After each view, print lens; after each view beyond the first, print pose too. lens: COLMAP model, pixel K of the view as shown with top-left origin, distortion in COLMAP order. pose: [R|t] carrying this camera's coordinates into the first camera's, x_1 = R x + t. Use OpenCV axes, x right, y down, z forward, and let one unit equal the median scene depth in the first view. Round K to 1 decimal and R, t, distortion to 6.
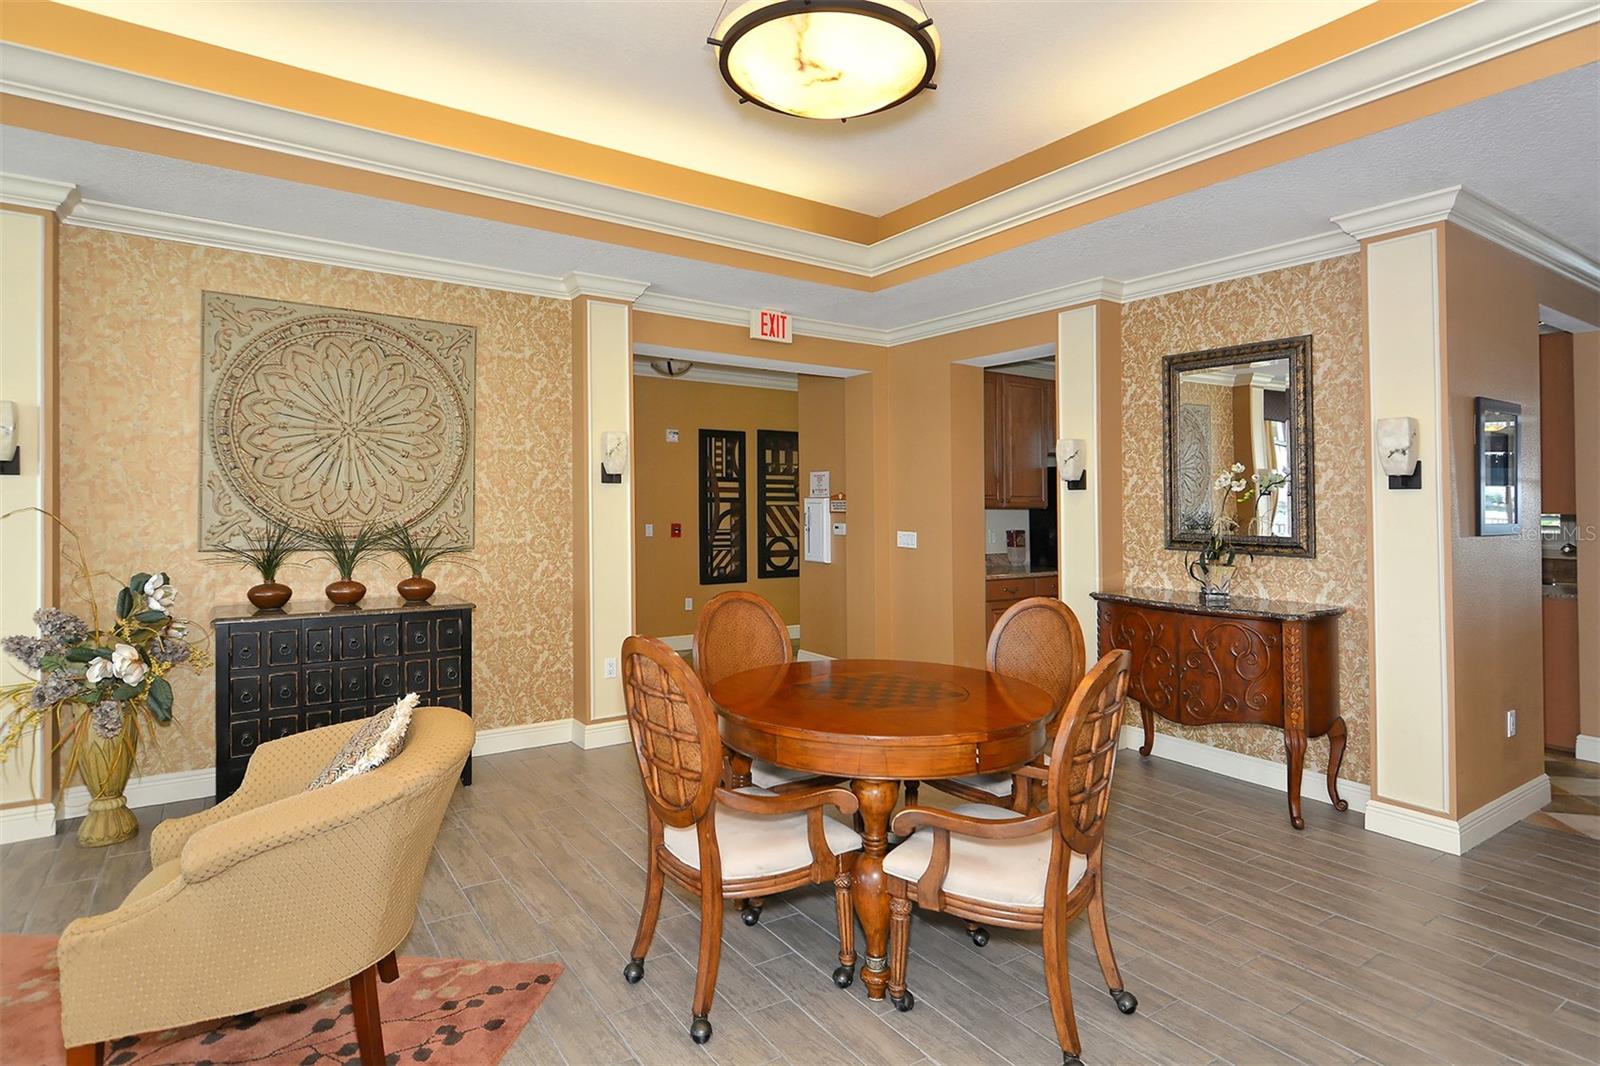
lens RADIAL K [[867.6, 0, 834.9], [0, 867.6, 479.2], [0, 0, 1]] dist [0.032517, 0.001201]
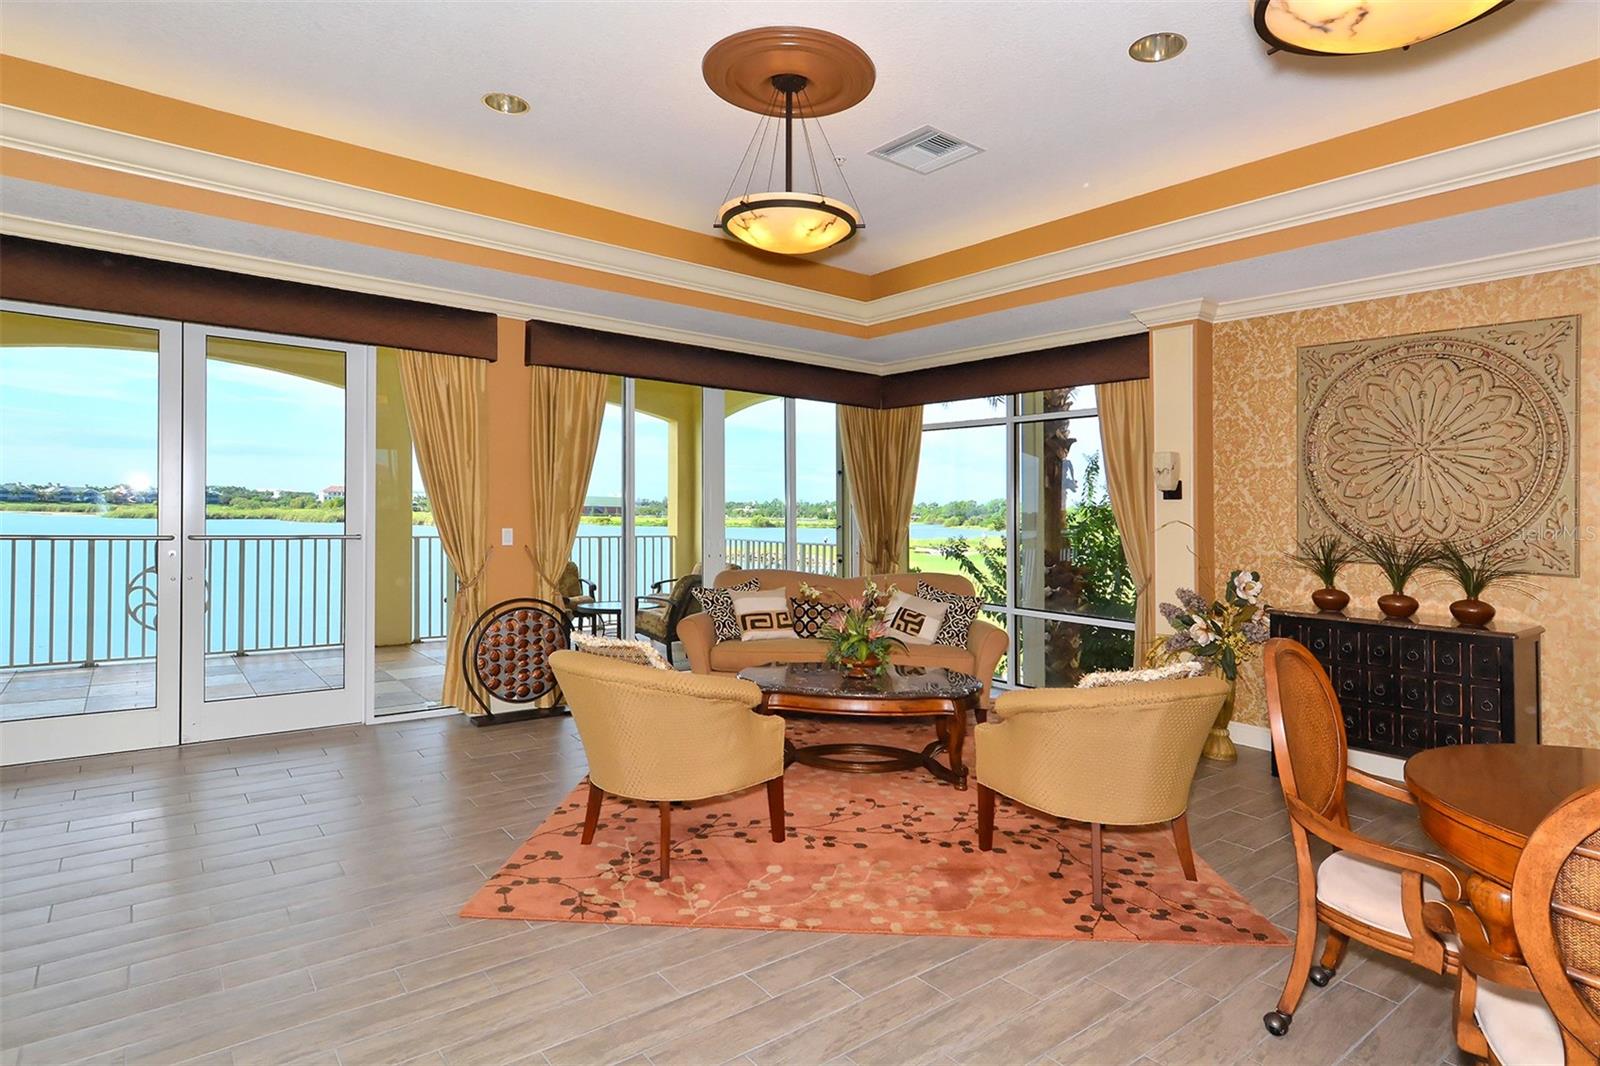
lens RADIAL K [[867.6, 0, 805.2], [0, 867.6, 527.3], [0, 0, 1]] dist [0.032517, 0.001201]
pose [[0.062810, 0.016668, -0.997886, 0.444919], [0.012861, 0.999764, 0.017509, 0.007326], [0.997943, -0.013934, 0.062580, 0.214831]]
